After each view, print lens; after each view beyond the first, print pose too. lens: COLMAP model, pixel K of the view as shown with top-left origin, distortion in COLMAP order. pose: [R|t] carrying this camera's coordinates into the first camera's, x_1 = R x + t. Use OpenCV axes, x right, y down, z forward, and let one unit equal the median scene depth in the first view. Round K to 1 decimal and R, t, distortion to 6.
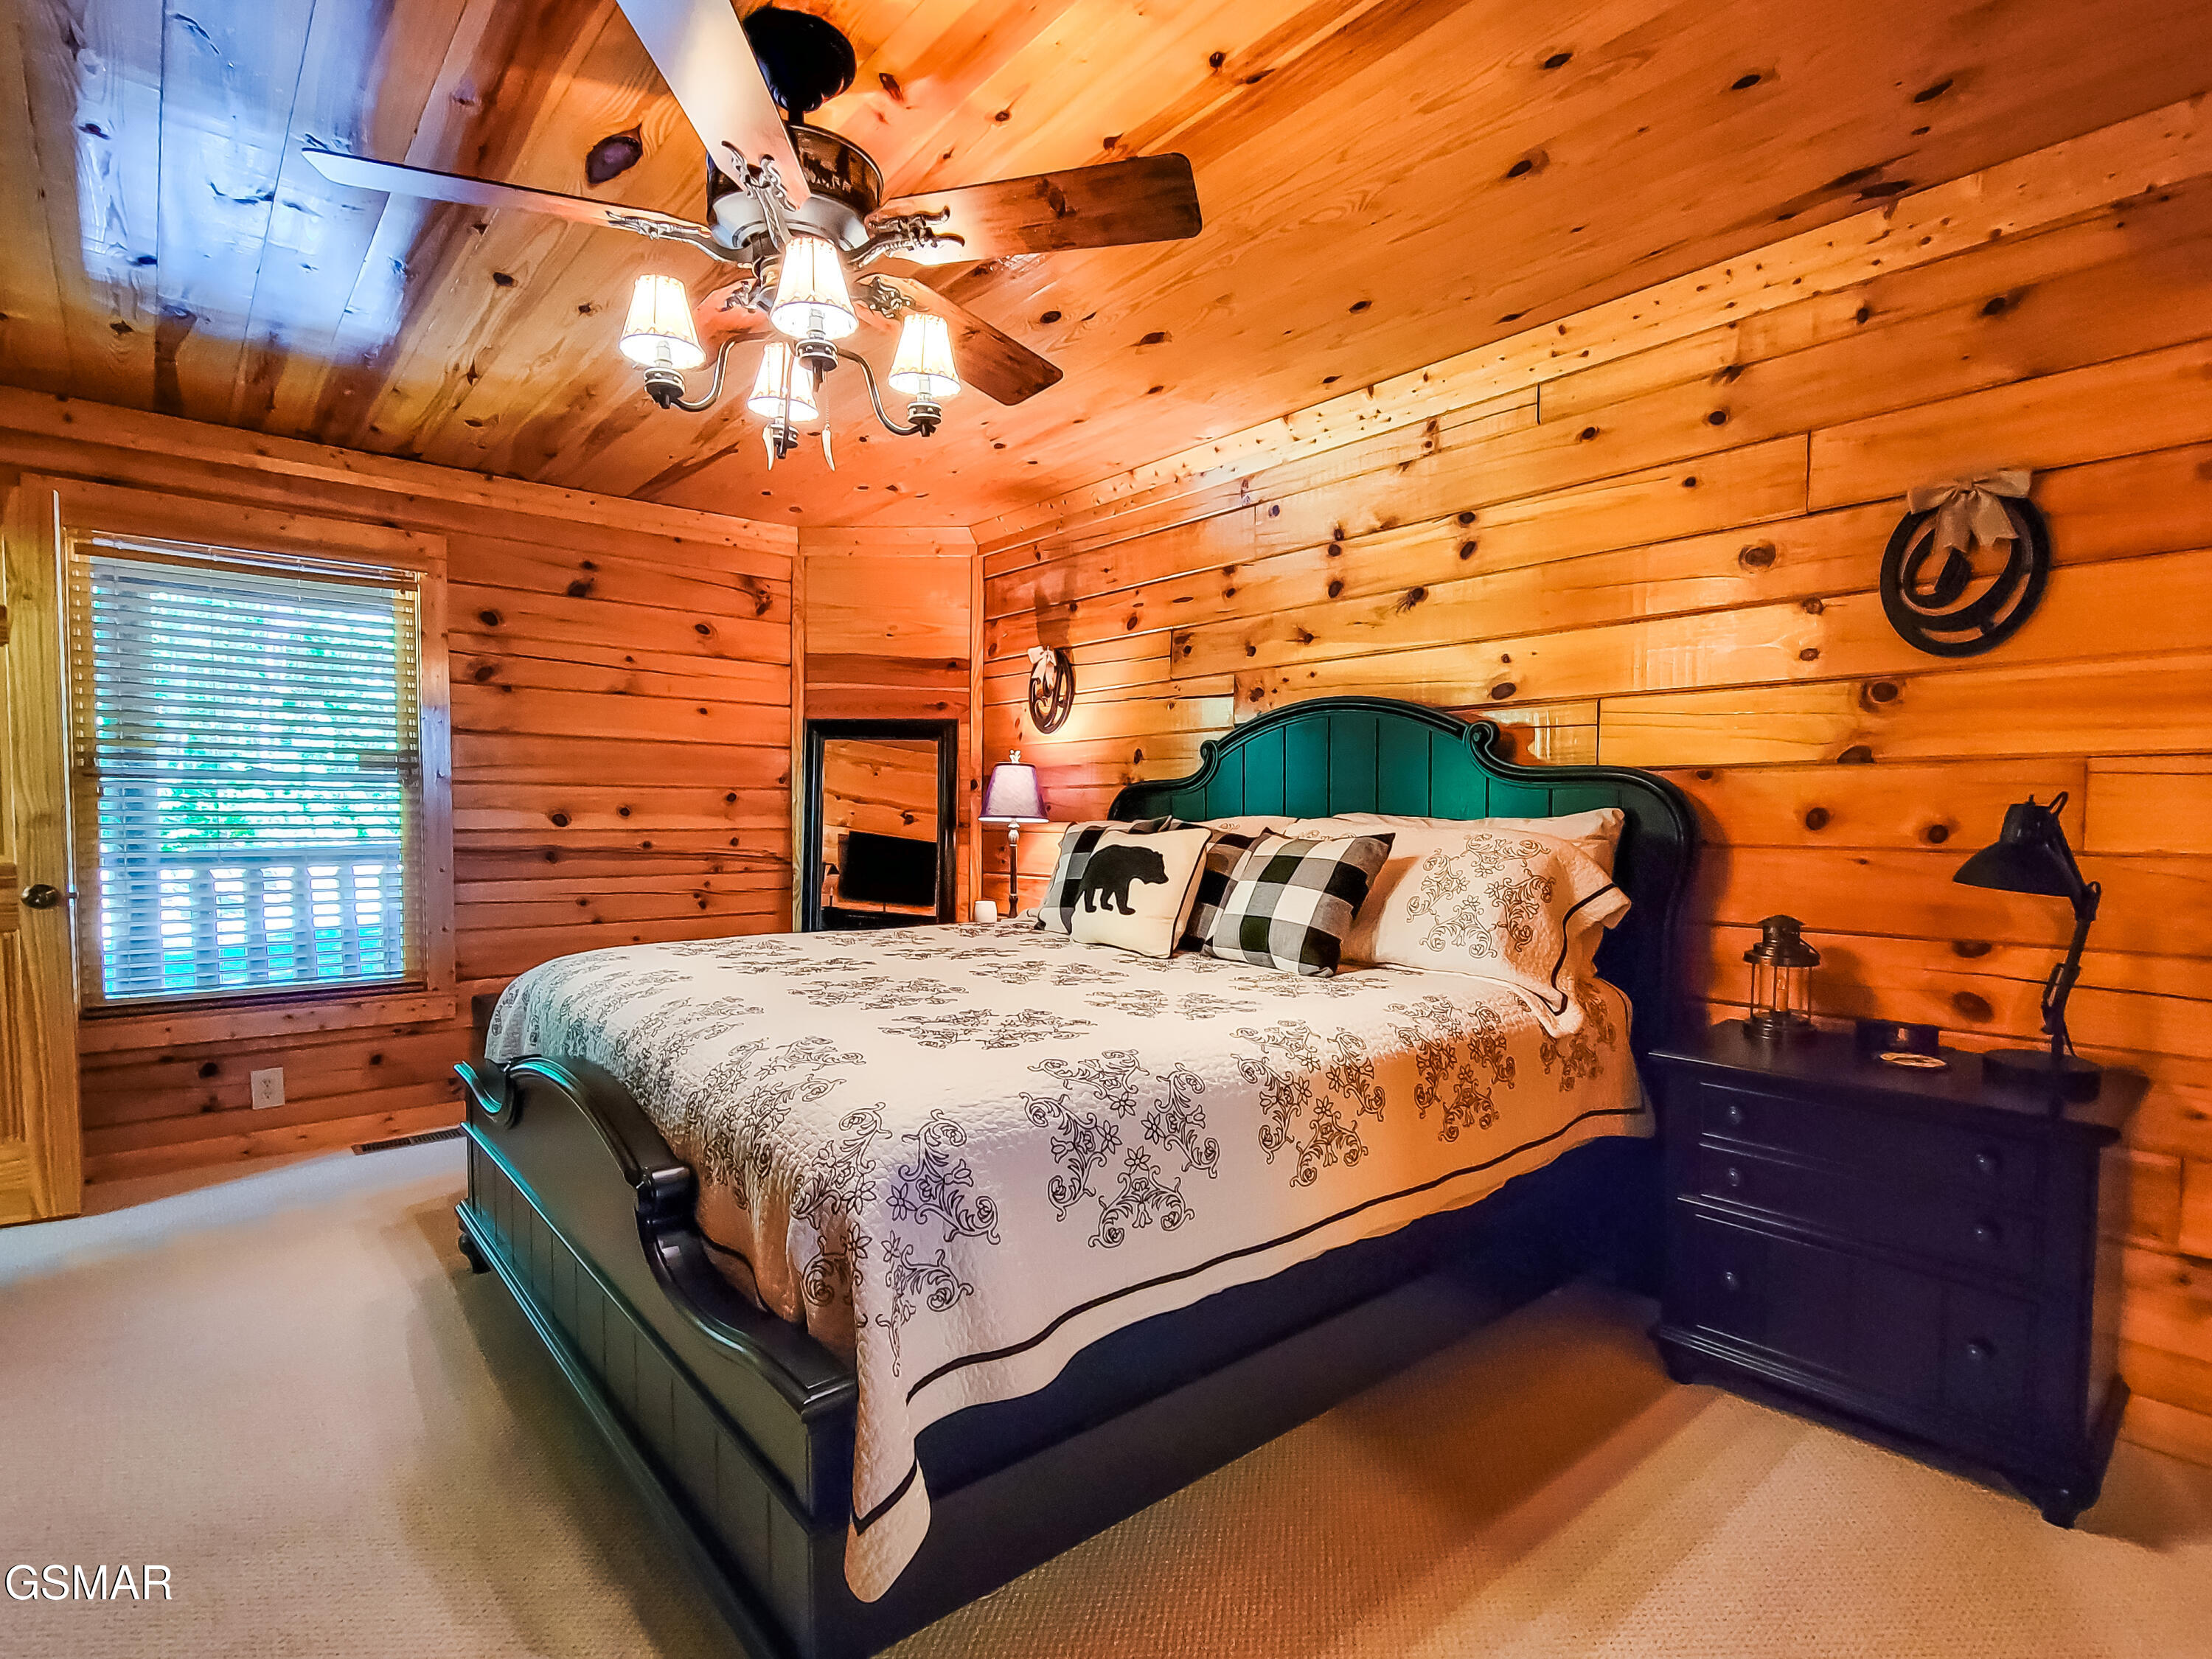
lens RADIAL K [[1099.9, 0, 1108.7], [0, 1099.9, 848.2], [0, 0, 1]] dist [-0.001167, 0.000340]
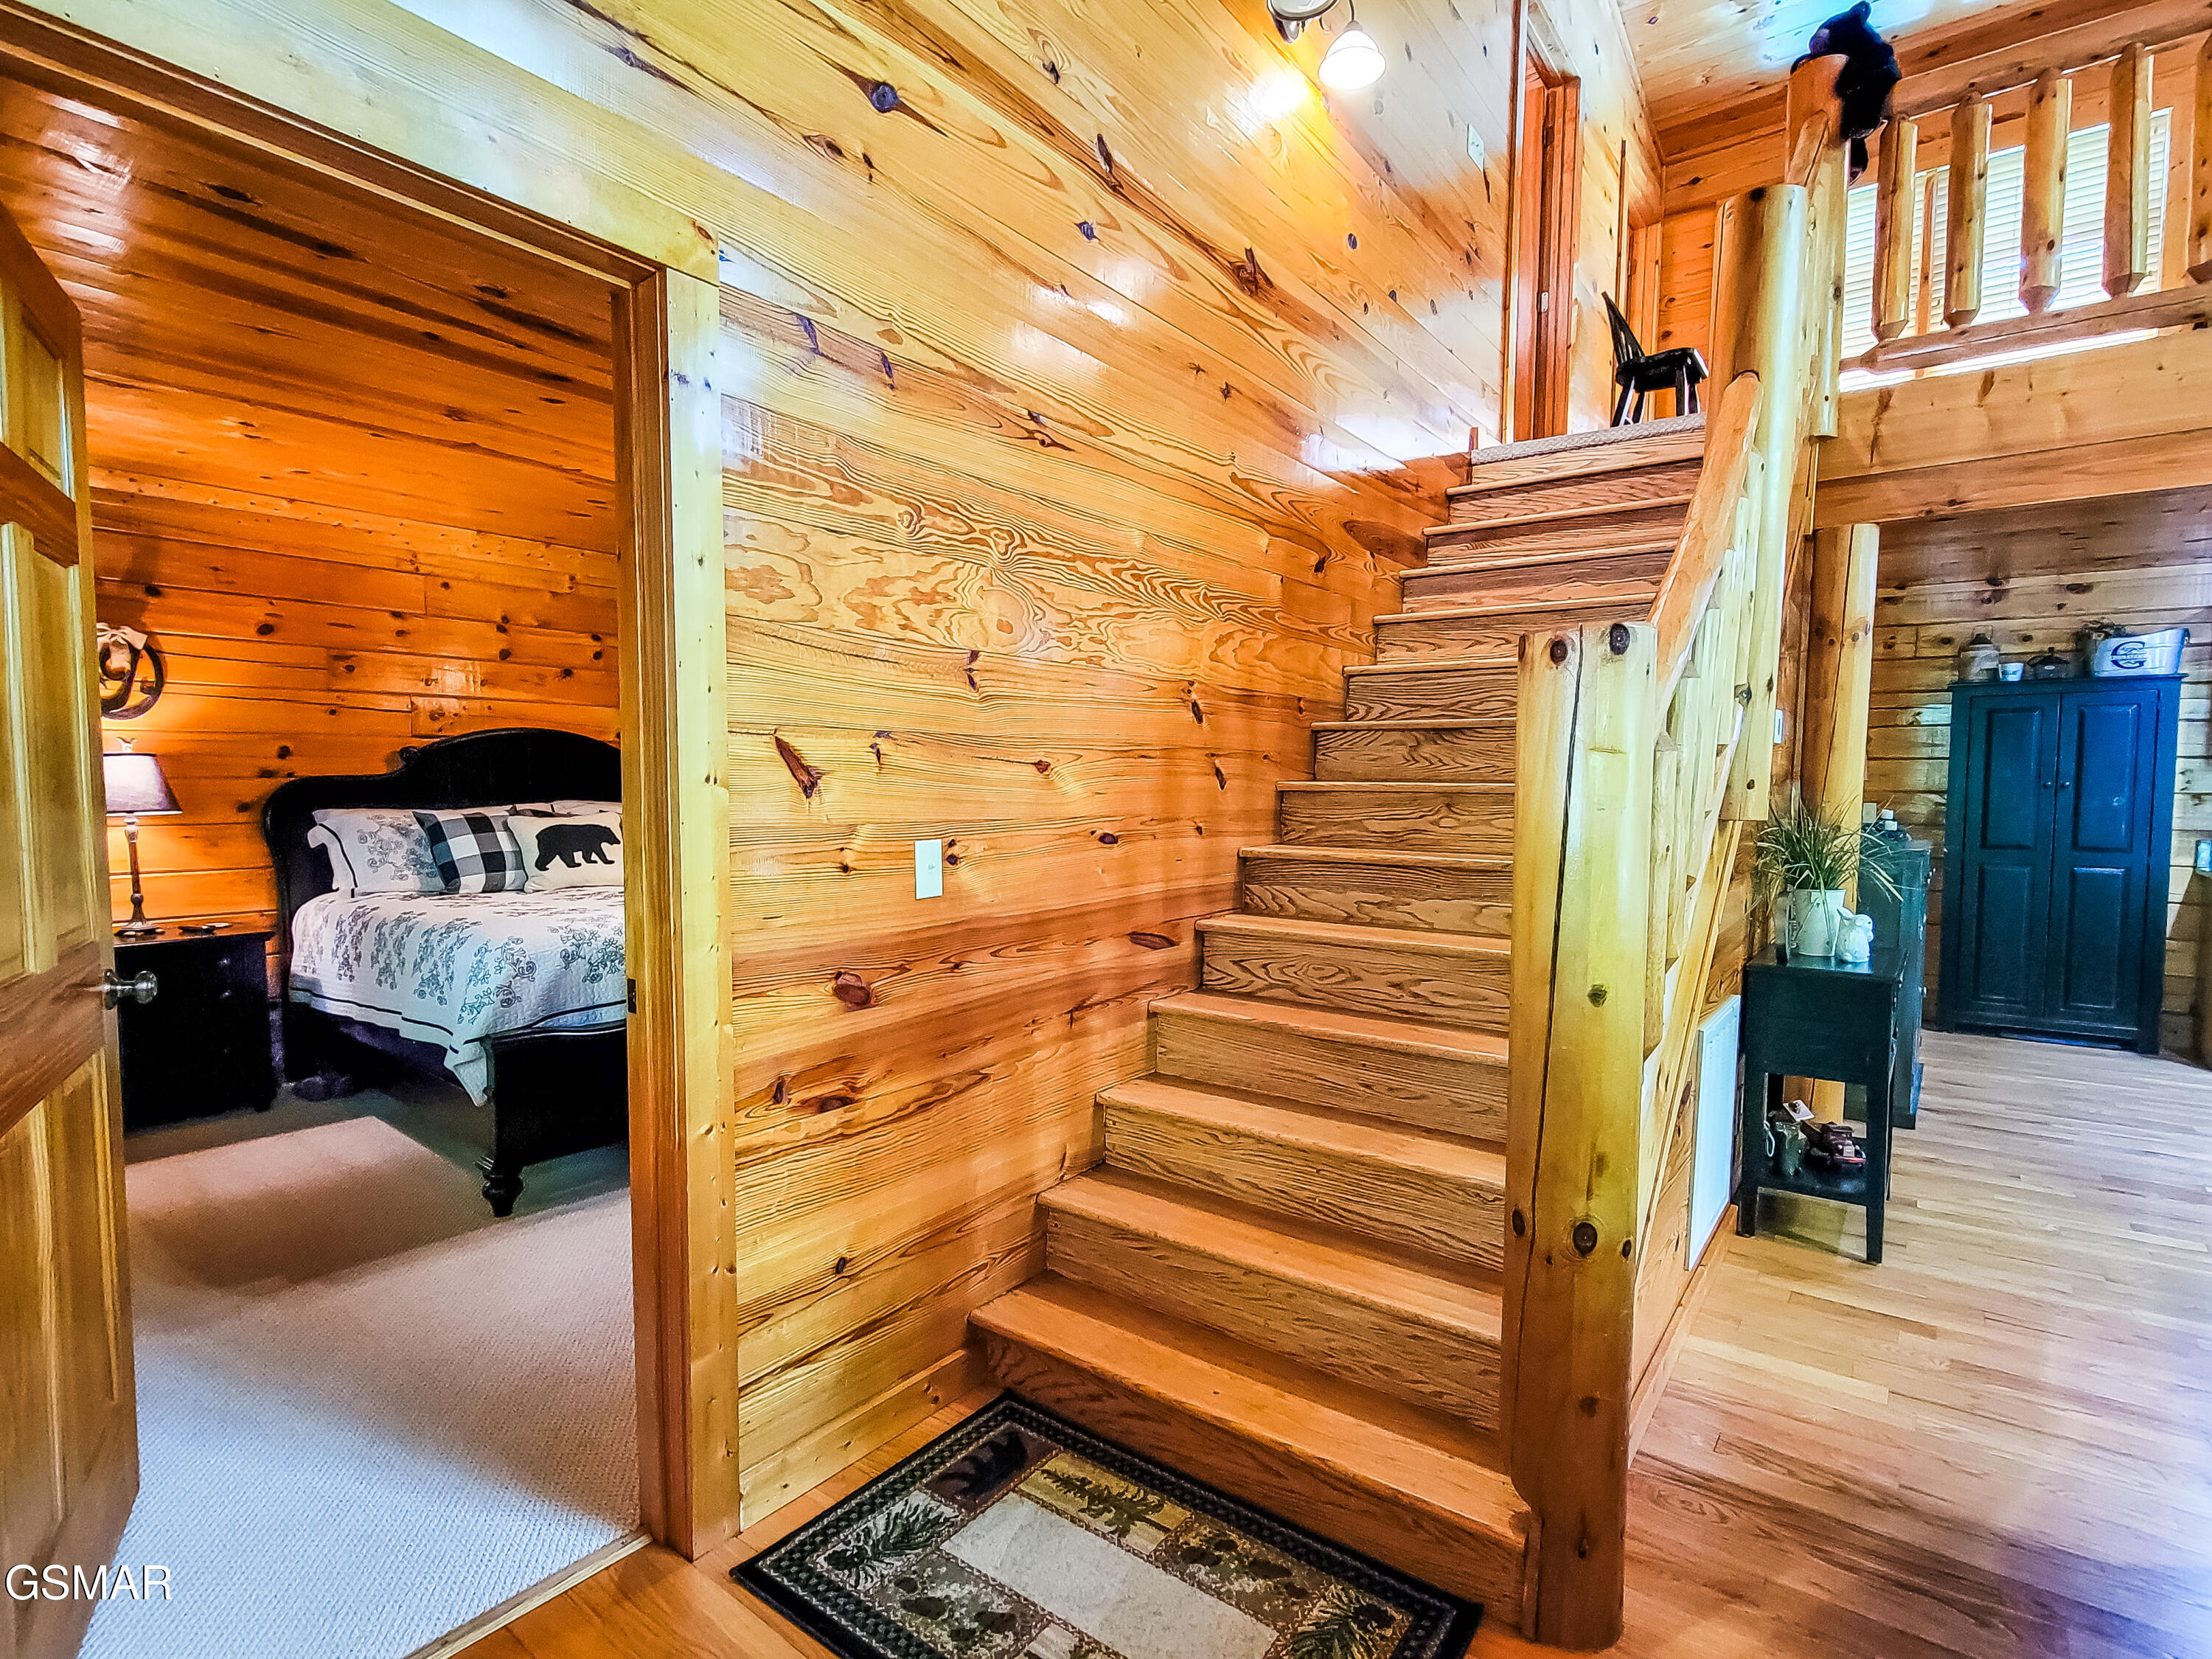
lens RADIAL K [[1099.9, 0, 1108.7], [0, 1099.9, 848.2], [0, 0, 1]] dist [-0.001167, 0.000340]
pose [[-0.205858, -0.065067, 0.976416, -1.484755], [0.026153, 0.997065, 0.071957, -0.054078], [-0.978232, 0.040349, -0.203553, 0.495871]]
